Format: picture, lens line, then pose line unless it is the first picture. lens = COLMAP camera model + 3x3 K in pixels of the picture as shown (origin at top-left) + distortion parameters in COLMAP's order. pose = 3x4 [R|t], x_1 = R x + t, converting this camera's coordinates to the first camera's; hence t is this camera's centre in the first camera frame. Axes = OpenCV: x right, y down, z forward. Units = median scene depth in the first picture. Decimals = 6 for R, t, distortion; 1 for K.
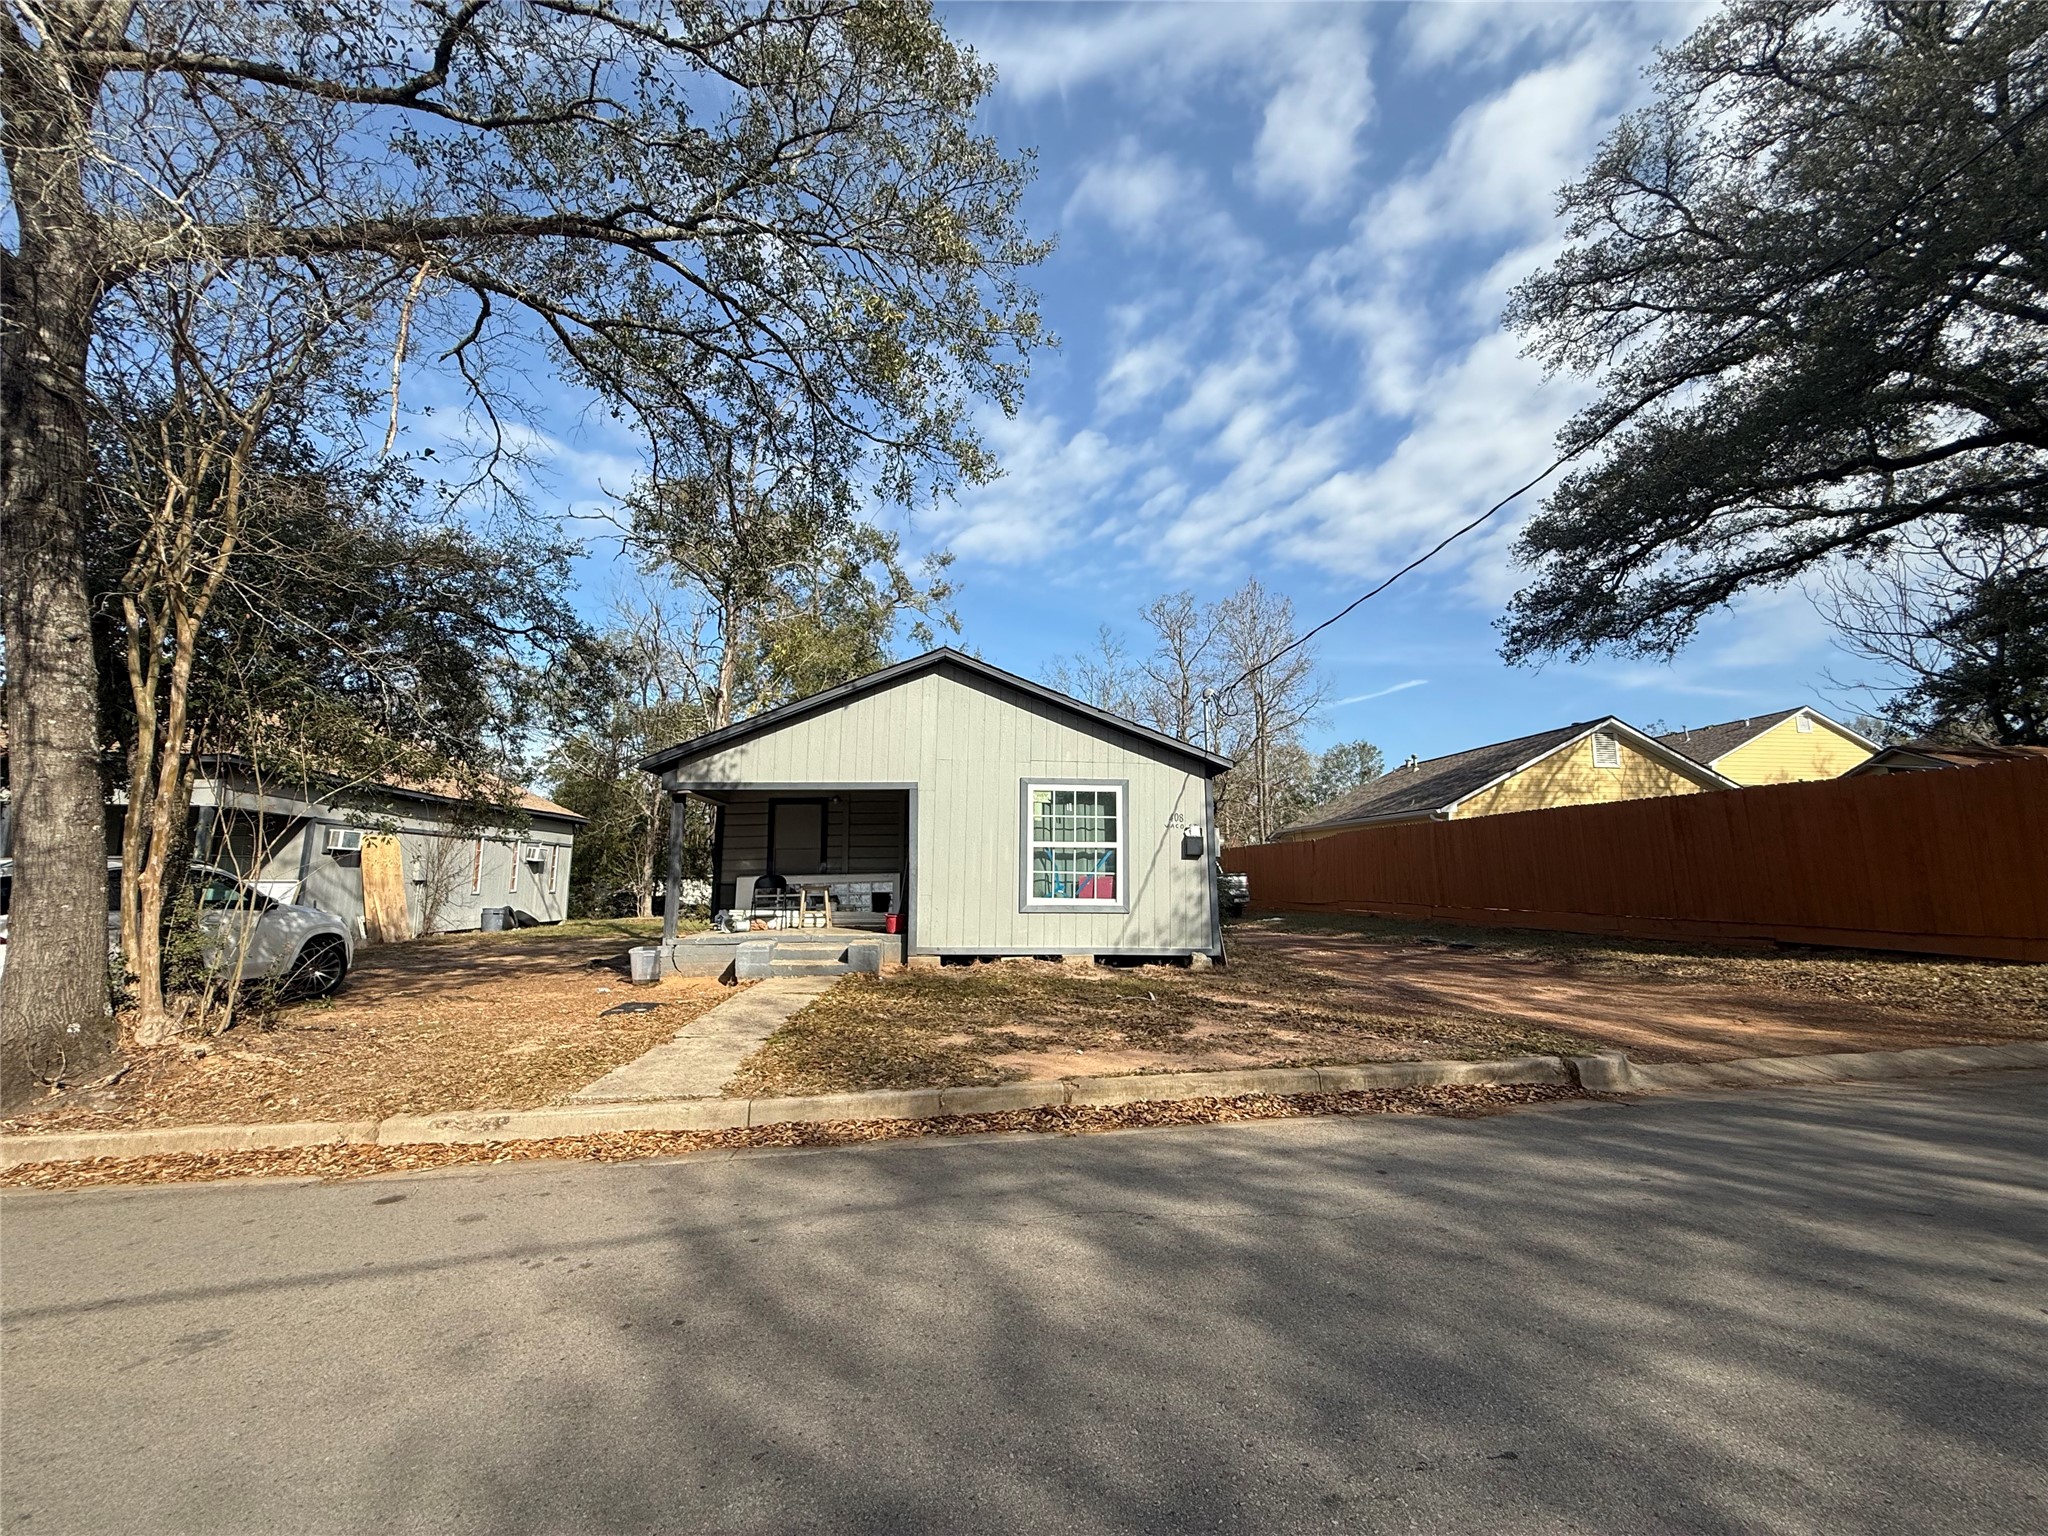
lens RADIAL K [[820.1, 0, 1018.0], [0, 820.1, 767.2], [0, 0, 1]] dist [0.000878, -0.000049]
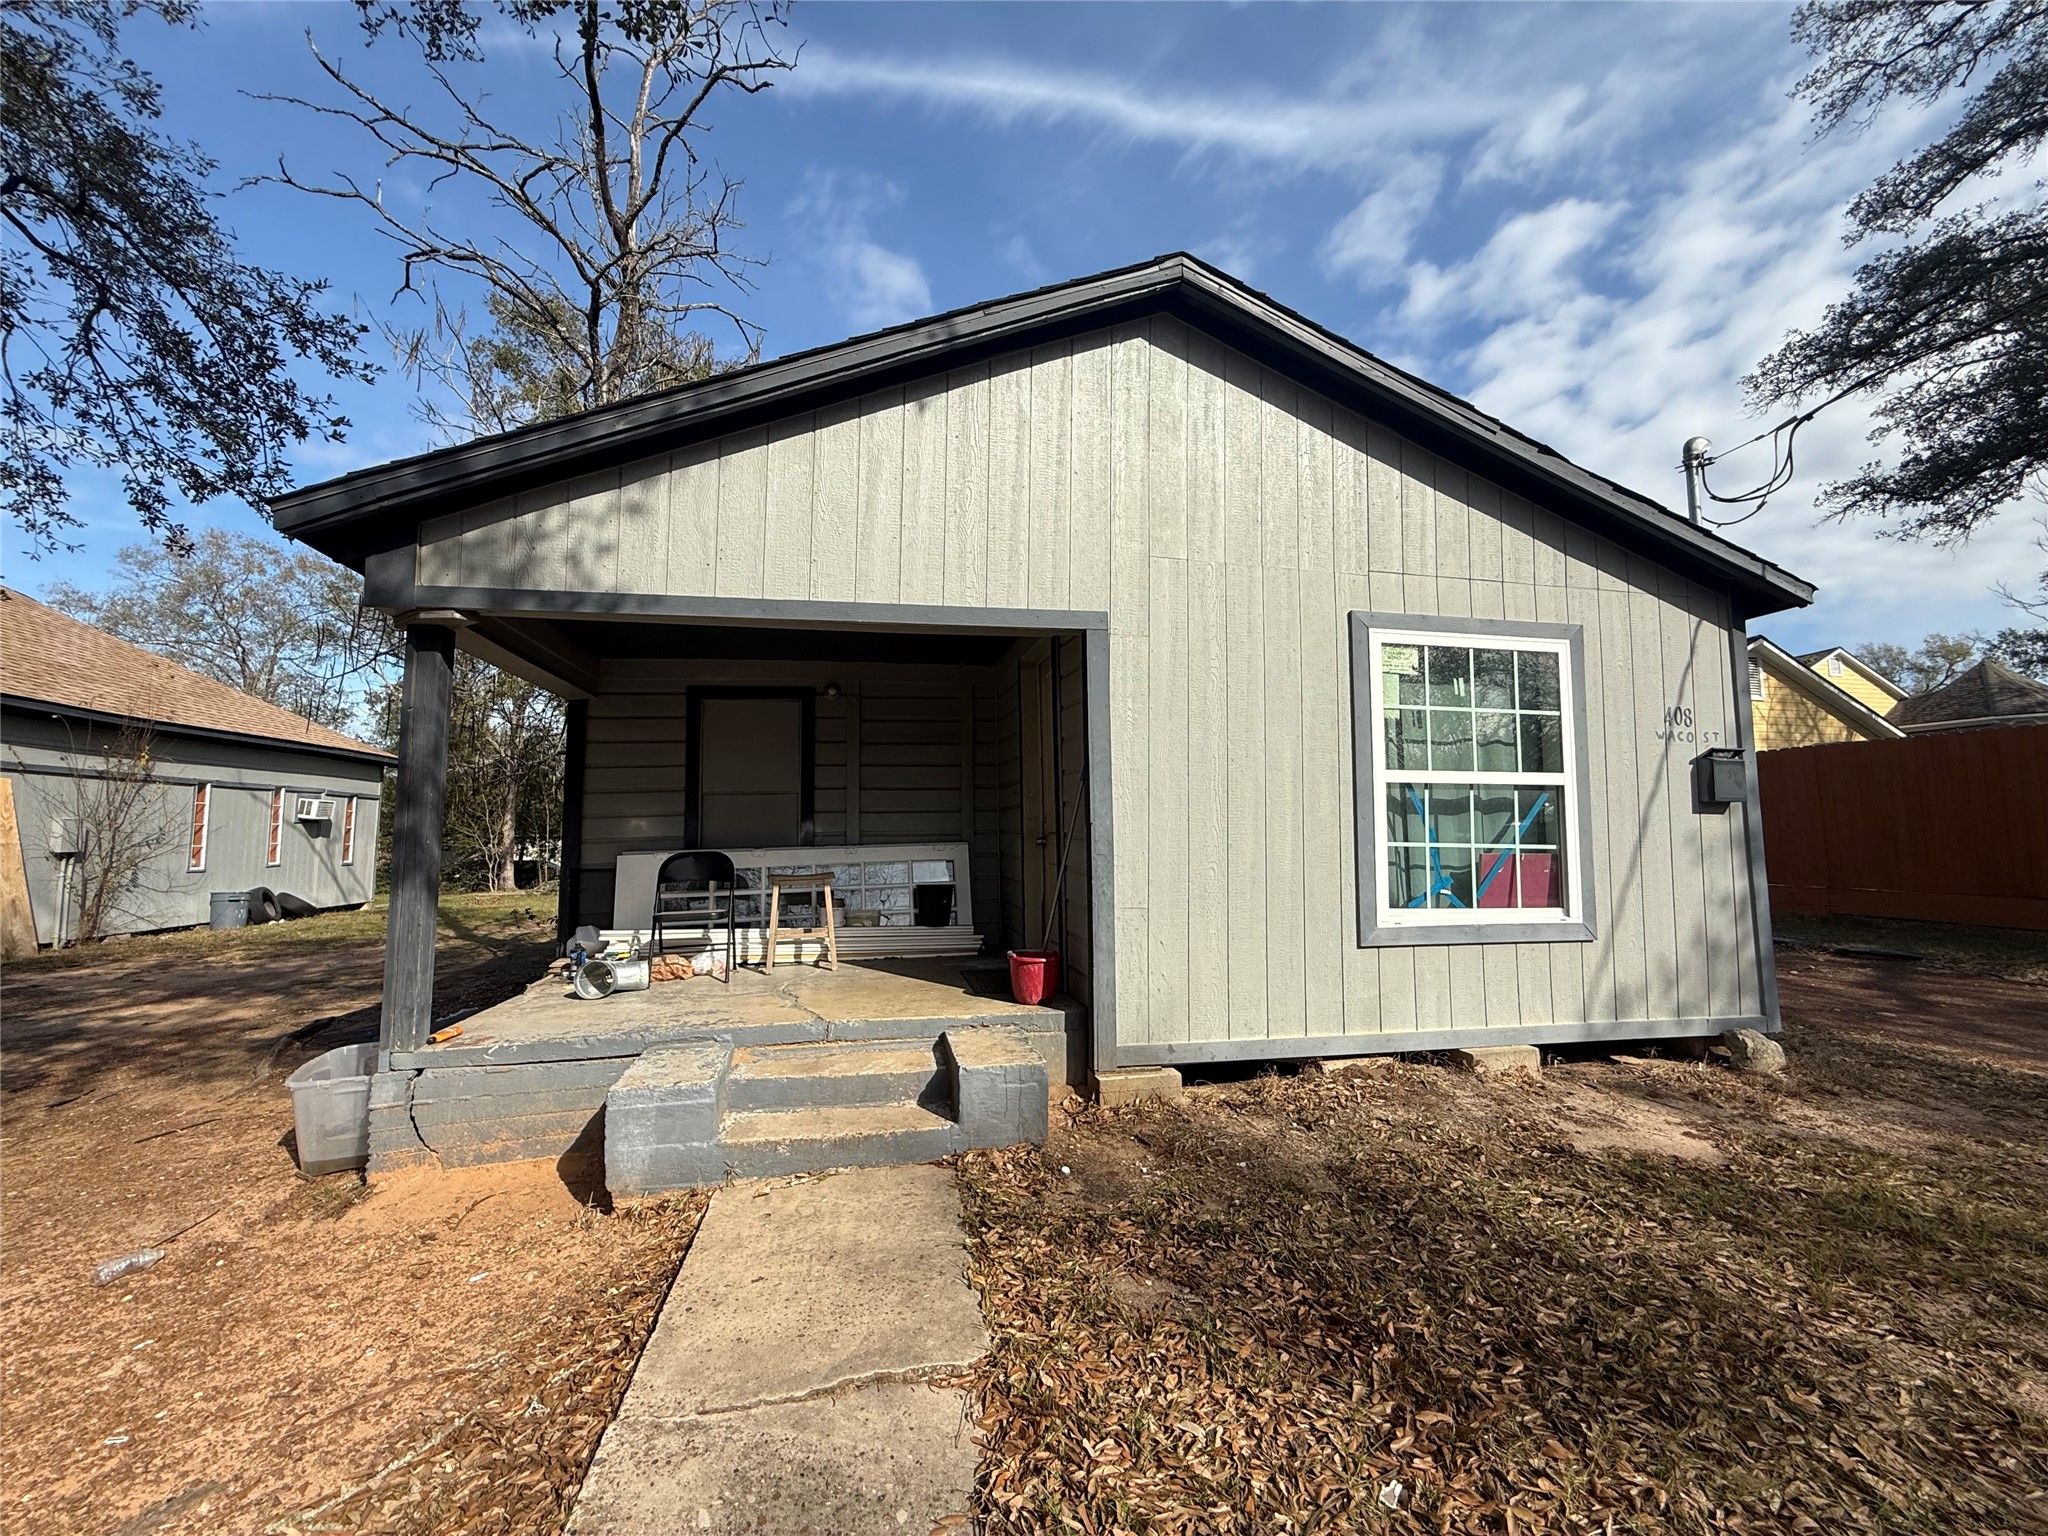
lens RADIAL K [[820.1, 0, 1018.0], [0, 820.1, 767.2], [0, 0, 1]] dist [0.000878, -0.000049]
pose [[0.993553, 0.004466, 0.113284, -0.202396], [-0.010431, 0.998586, 0.052124, 0.069534], [-0.112891, -0.052969, 0.992194, 0.613633]]
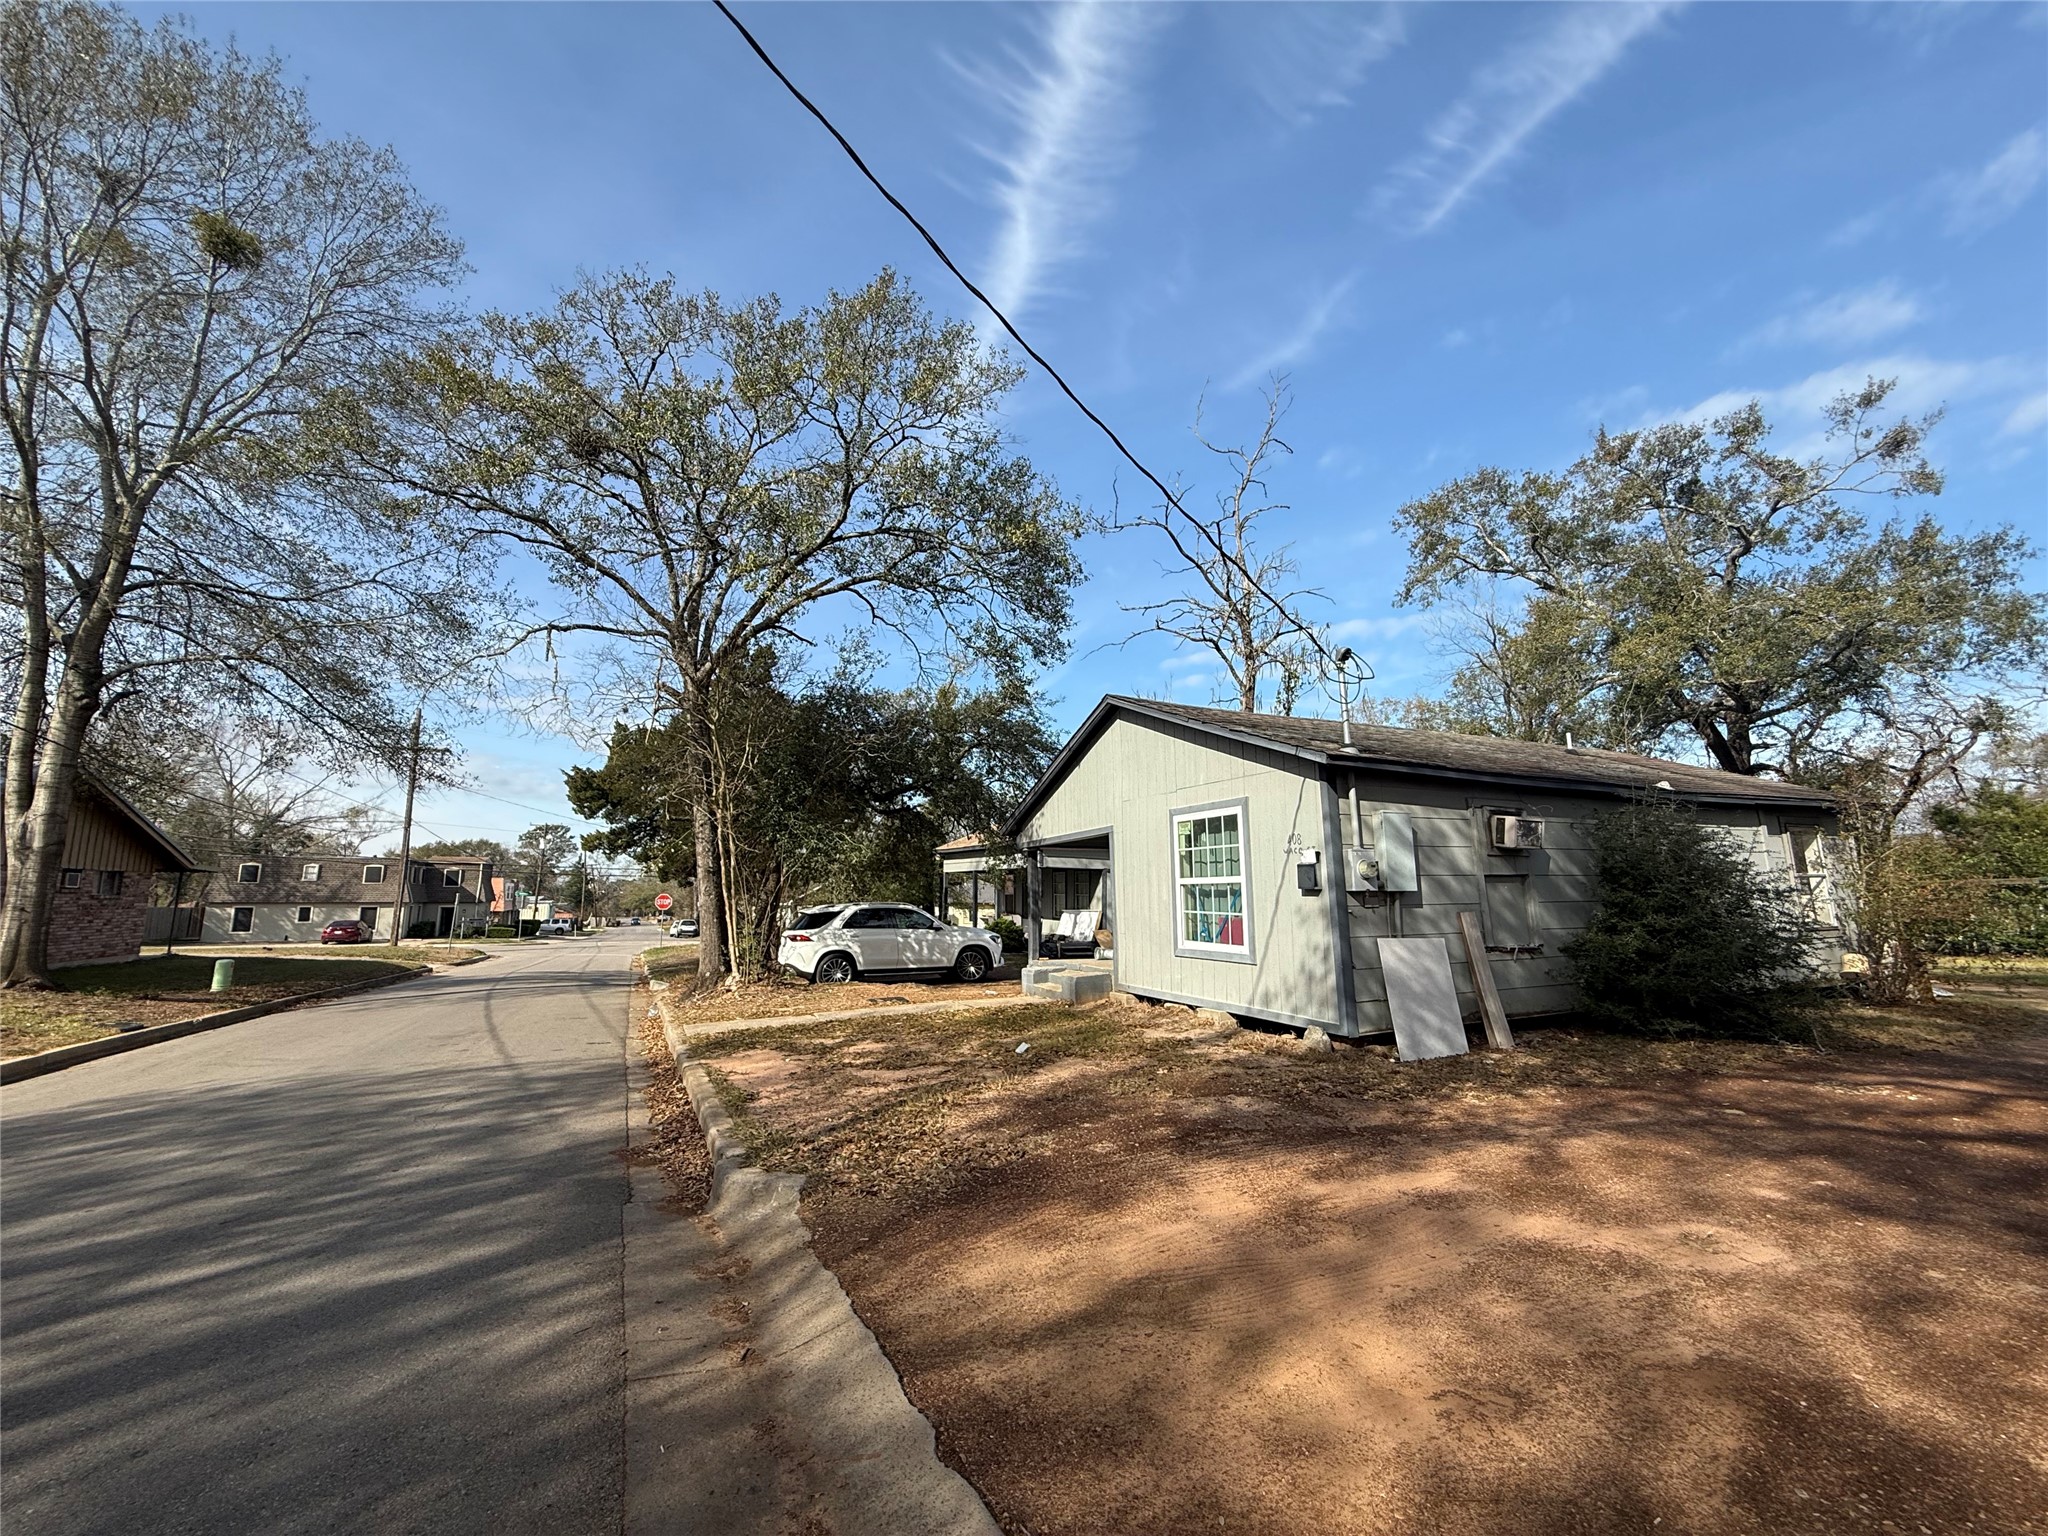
lens RADIAL K [[819.3, 0, 1014.9], [0, 819.3, 766.9], [0, 0, 1]] dist [-0.001290, 0.000330]
pose [[0.325370, -0.156821, -0.932492, 0.816076], [0.135054, 0.983749, -0.118317, 0.051003], [0.935893, -0.087440, 0.341261, 0.521123]]
